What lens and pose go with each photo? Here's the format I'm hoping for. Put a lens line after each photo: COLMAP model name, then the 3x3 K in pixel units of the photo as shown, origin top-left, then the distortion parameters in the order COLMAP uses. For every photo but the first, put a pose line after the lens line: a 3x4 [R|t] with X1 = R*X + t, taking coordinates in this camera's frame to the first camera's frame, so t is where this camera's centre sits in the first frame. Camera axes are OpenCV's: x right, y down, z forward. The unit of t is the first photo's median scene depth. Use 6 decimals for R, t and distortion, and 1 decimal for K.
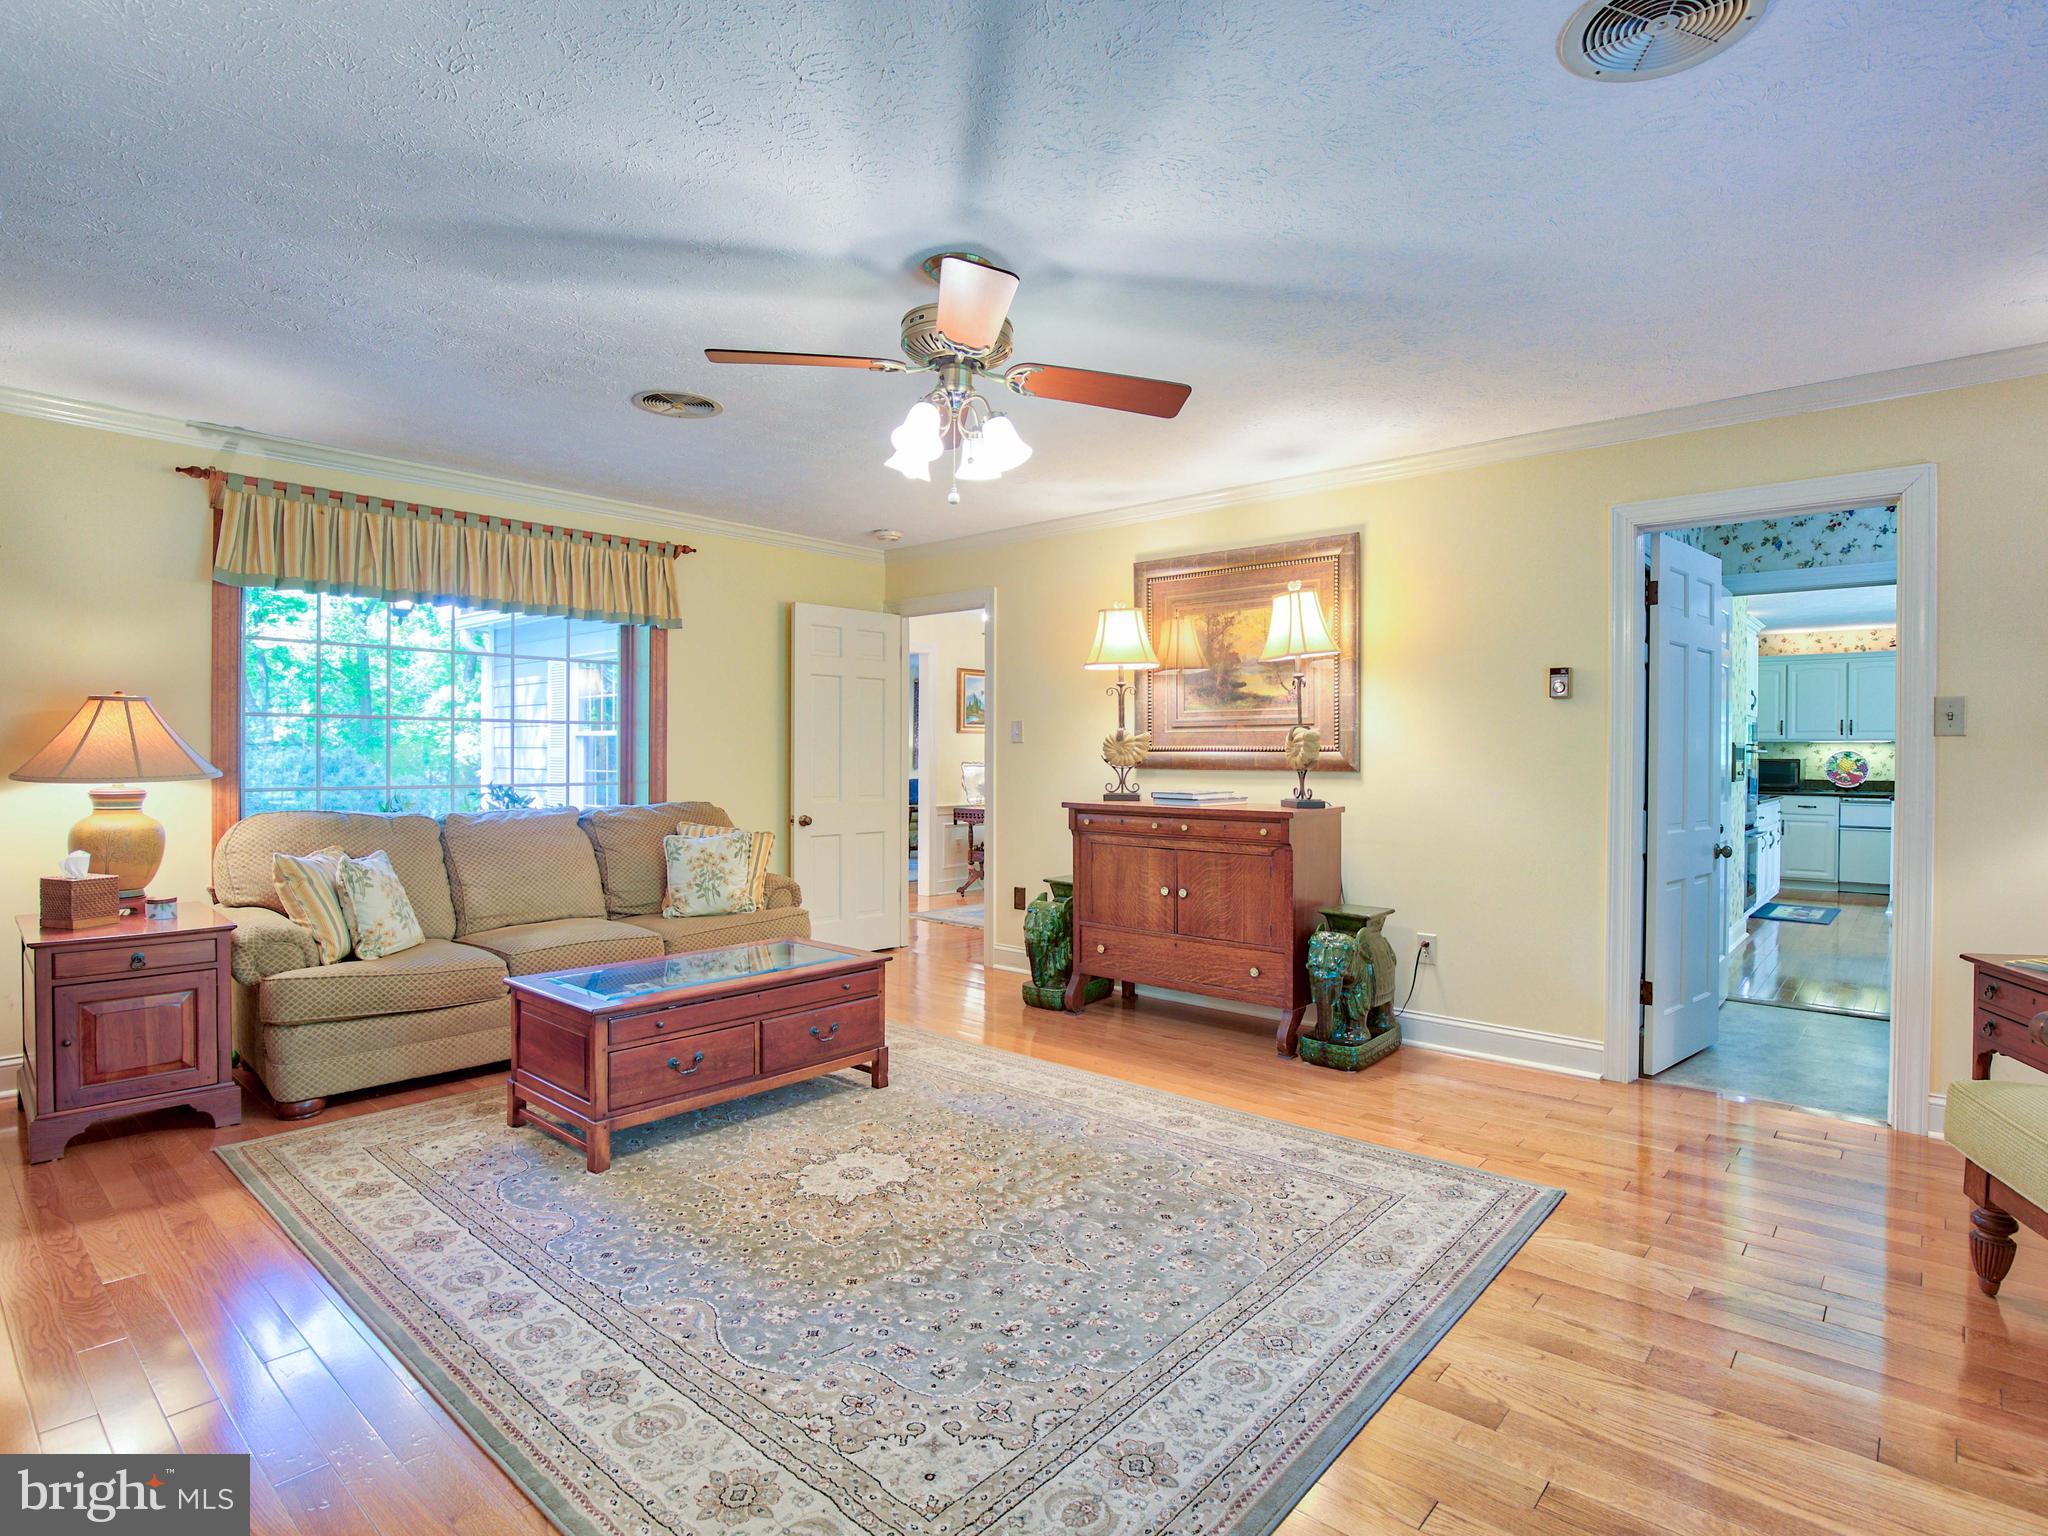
lens RADIAL K [[1057.7, 0, 1066.5], [0, 1057.7, 760.5], [0, 0, 1]] dist [-0.028432, 0.002983]
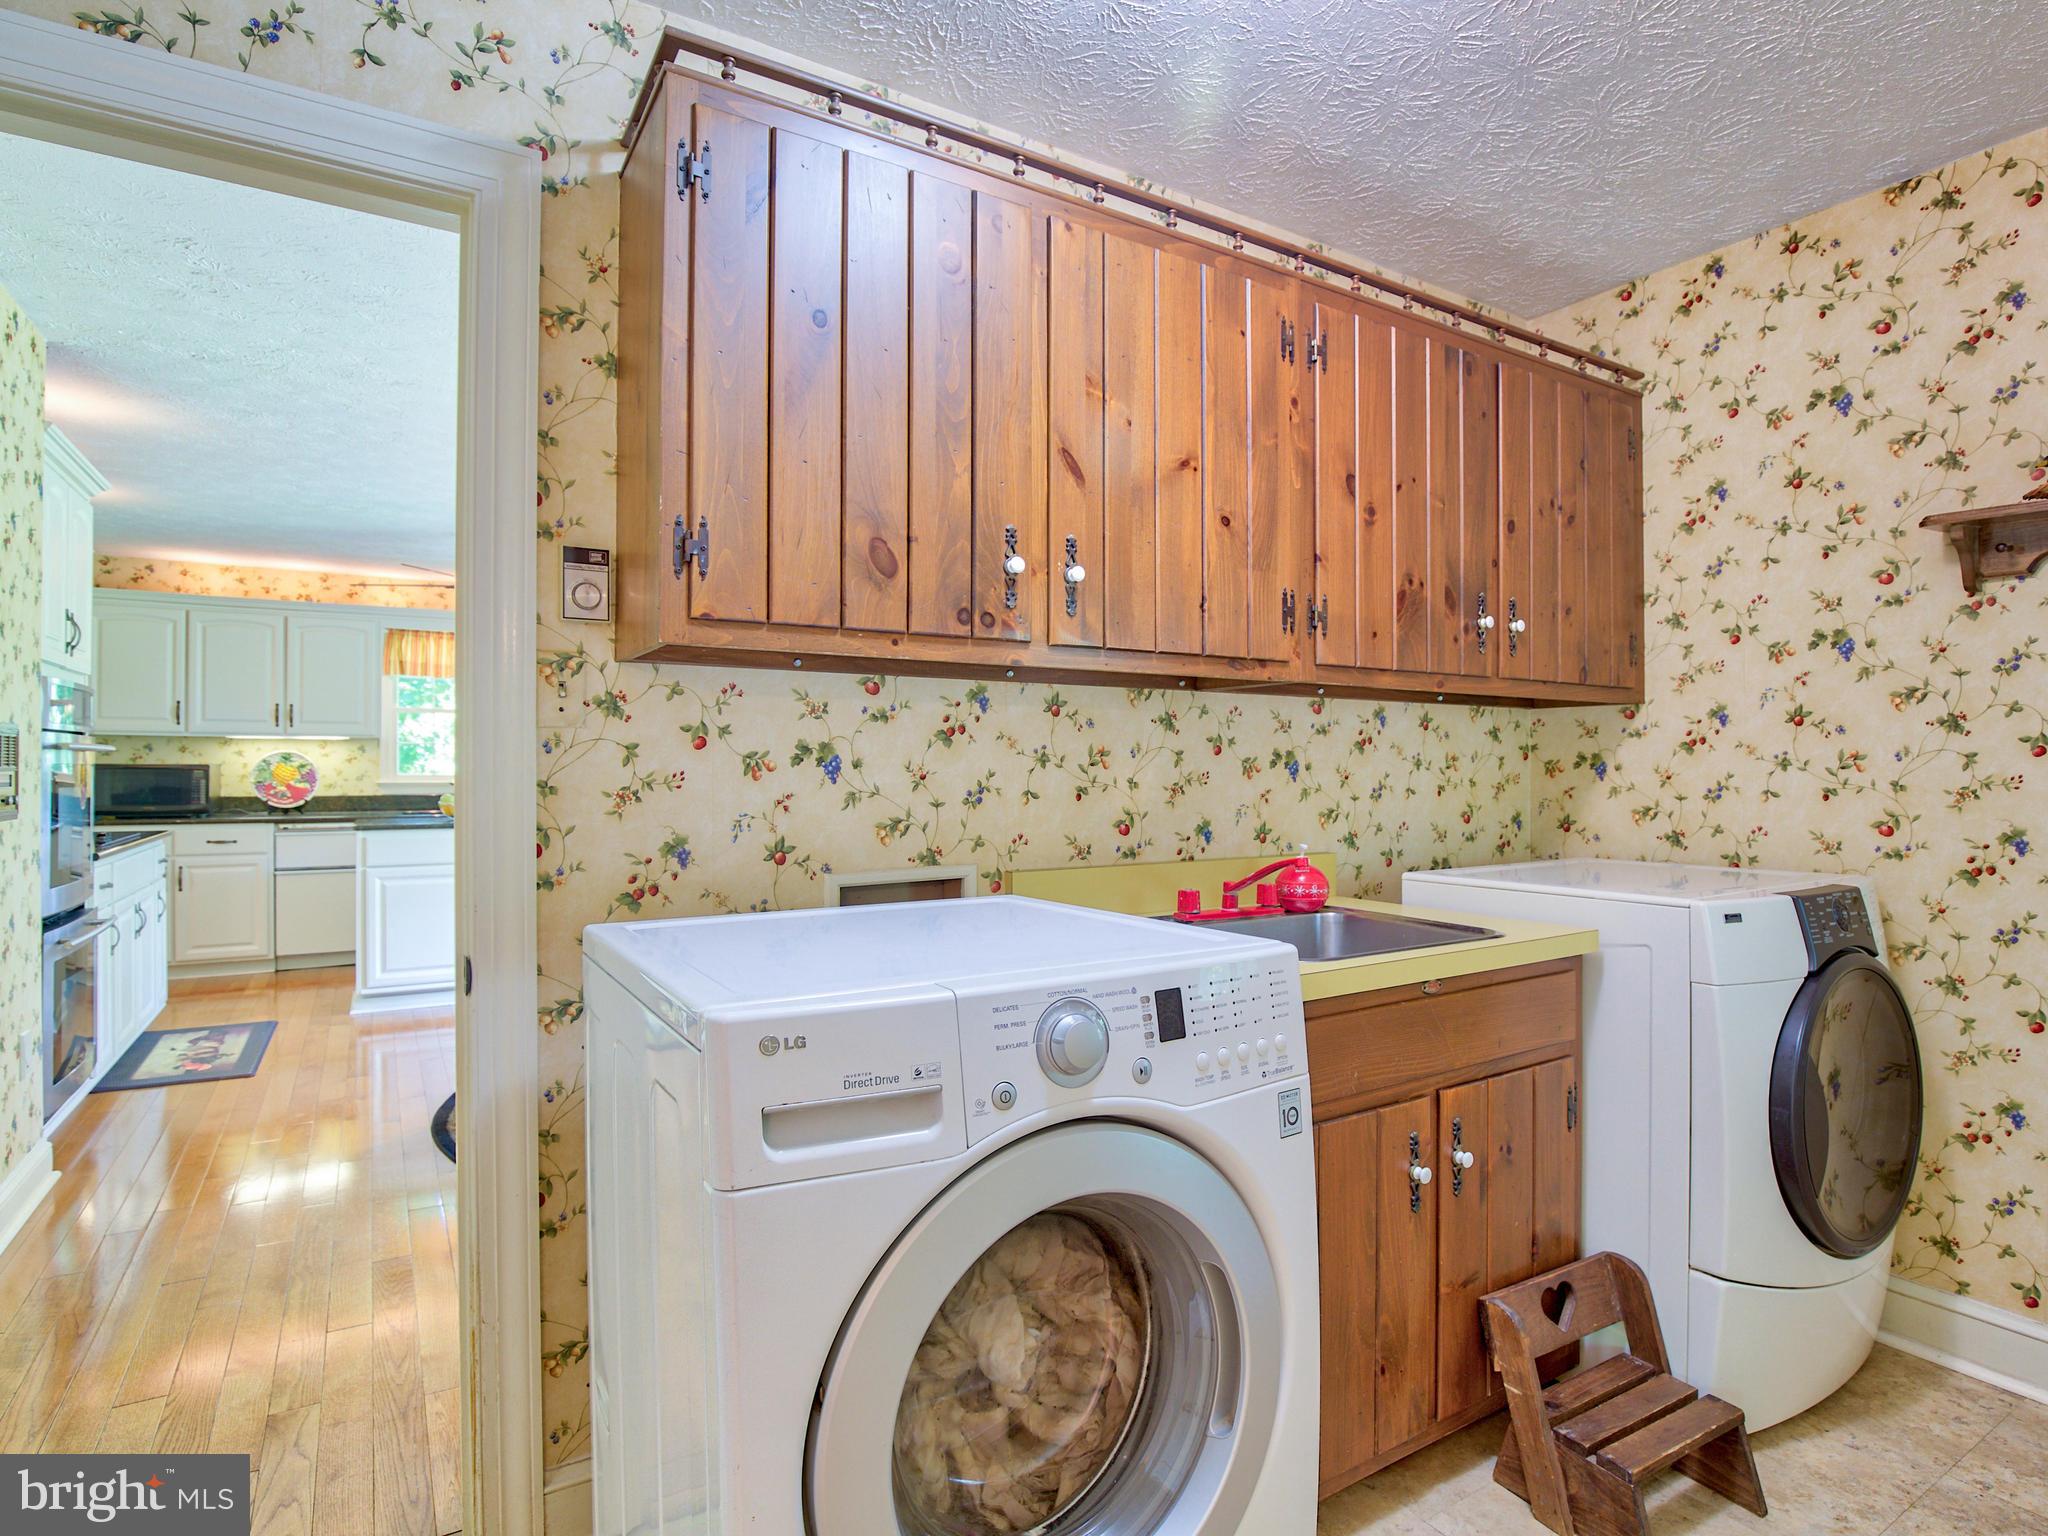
lens RADIAL K [[1057.7, 0, 1031.9], [0, 1057.7, 762.7], [0, 0, 1]] dist [-0.028432, 0.002983]
pose [[0.305288, -0.002929, 0.952256, 0.272284], [0.007674, 0.999970, 0.000615, 0.001065], [-0.952229, 0.007120, 0.305302, 0.358791]]
